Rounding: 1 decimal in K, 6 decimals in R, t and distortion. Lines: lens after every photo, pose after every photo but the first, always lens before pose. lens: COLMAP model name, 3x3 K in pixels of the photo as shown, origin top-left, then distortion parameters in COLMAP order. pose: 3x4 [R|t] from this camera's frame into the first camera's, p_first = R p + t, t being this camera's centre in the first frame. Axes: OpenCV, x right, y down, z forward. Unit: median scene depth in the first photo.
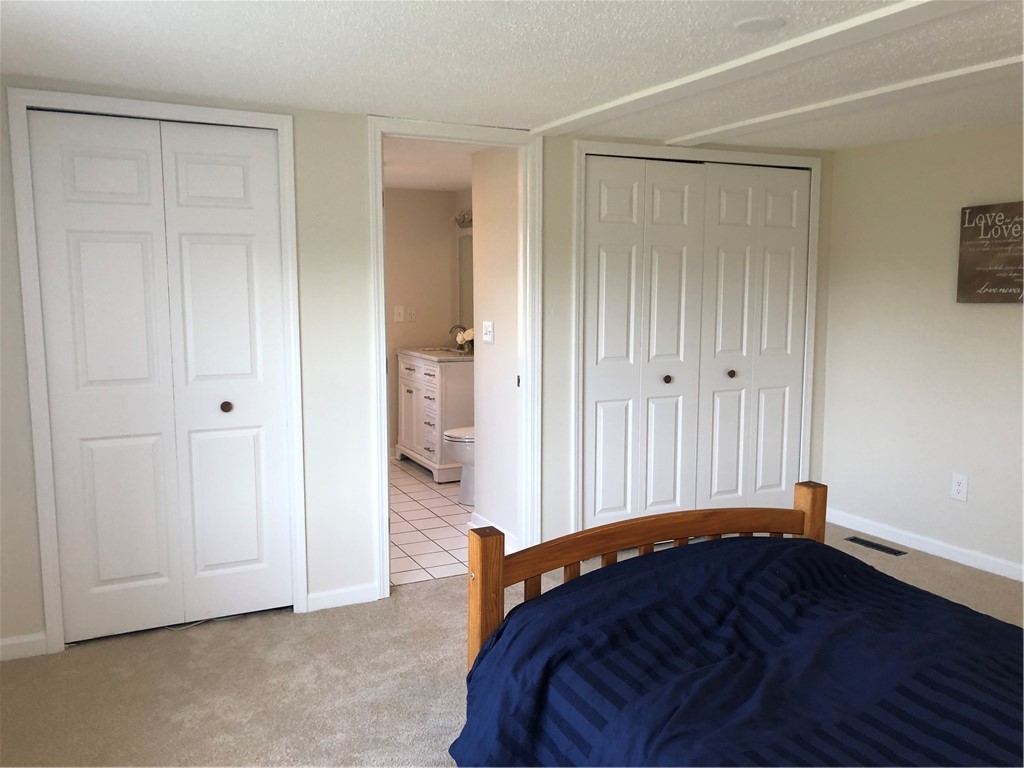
lens RADIAL K [[832.9, 0, 516.6], [0, 832.9, 367.3], [0, 0, 1]] dist [0.048849, -0.052414]
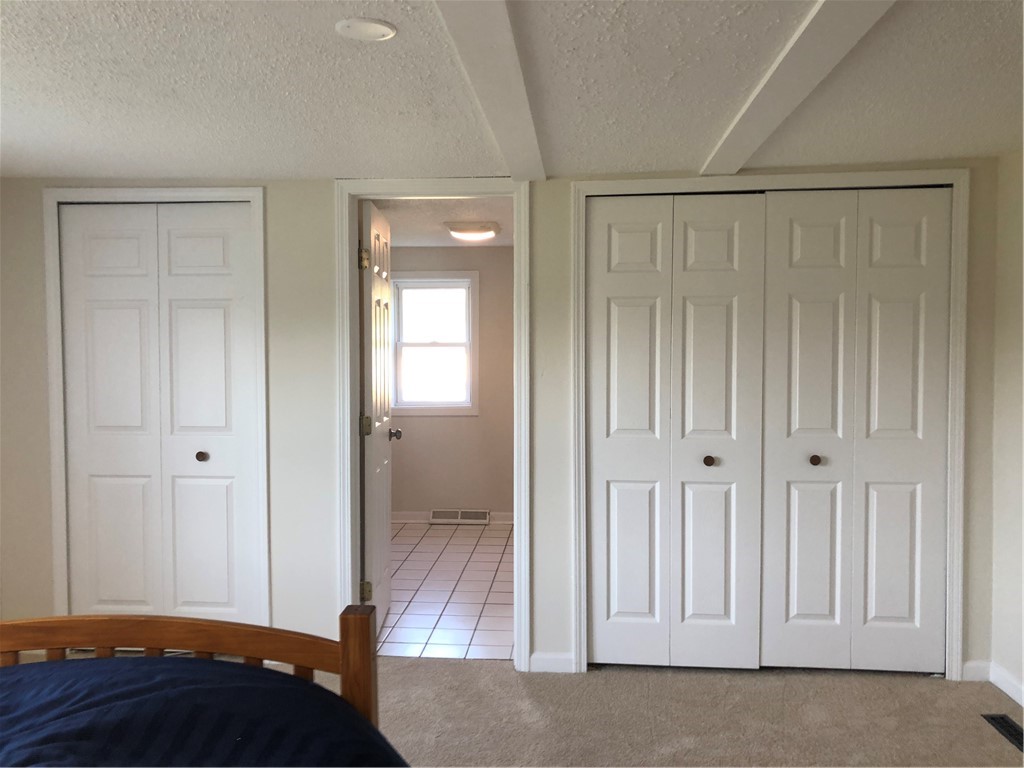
lens RADIAL K [[832.9, 0, 520.6], [0, 832.9, 367.7], [0, 0, 1]] dist [0.048849, -0.052414]
pose [[0.856419, 0.013718, -0.516099, 0.458165], [-0.049321, 0.997249, -0.055337, -0.022504], [0.513920, 0.072847, 0.854740, 0.219871]]
